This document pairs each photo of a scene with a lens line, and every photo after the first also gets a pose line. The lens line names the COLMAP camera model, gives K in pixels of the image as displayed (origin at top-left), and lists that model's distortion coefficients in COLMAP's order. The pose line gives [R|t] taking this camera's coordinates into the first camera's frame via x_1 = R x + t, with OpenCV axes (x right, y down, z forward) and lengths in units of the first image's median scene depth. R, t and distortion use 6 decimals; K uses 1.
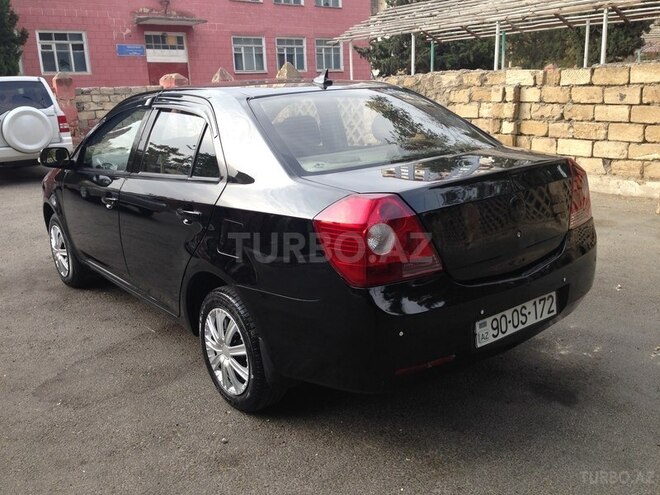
lens RADIAL K [[612.1, 0, 330.0], [0, 612.1, 247.5], [0, 0, 1]] dist [0.161465, -0.294195]
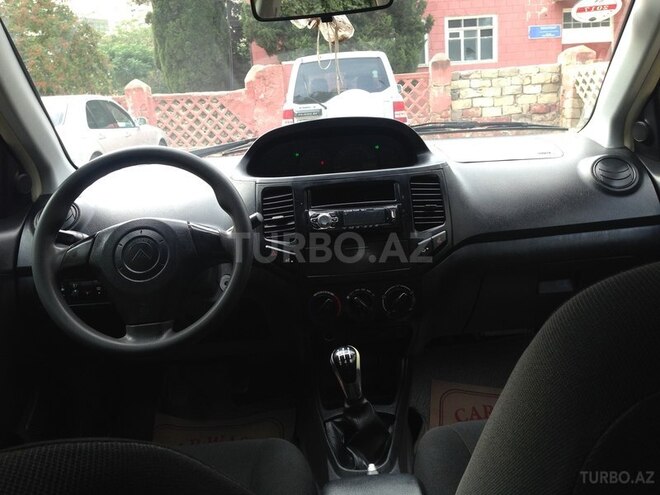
lens RADIAL K [[591.6, 0, 330.0], [0, 591.6, 247.5], [0, 0, 1]] dist [0.134056, -0.292308]
pose [[0.790700, 0.128867, -0.598487, -0.014654], [-0.118976, 0.991302, 0.056262, -0.030471], [0.600531, 0.026720, 0.799155, 0.176690]]
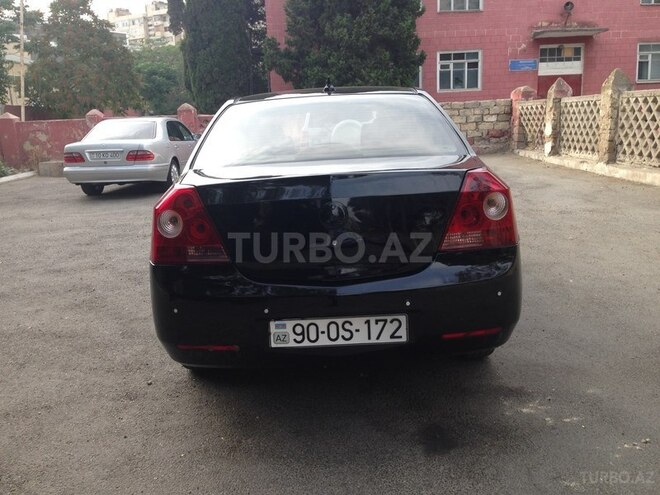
lens RADIAL K [[612.1, 0, 330.0], [0, 612.1, 247.5], [0, 0, 1]] dist [0.161465, -0.294195]
pose [[0.782242, 0.130944, -0.609058, 0.106977], [-0.144652, 0.989118, 0.026870, -0.004737], [0.605948, 0.067082, 0.792671, 0.029625]]
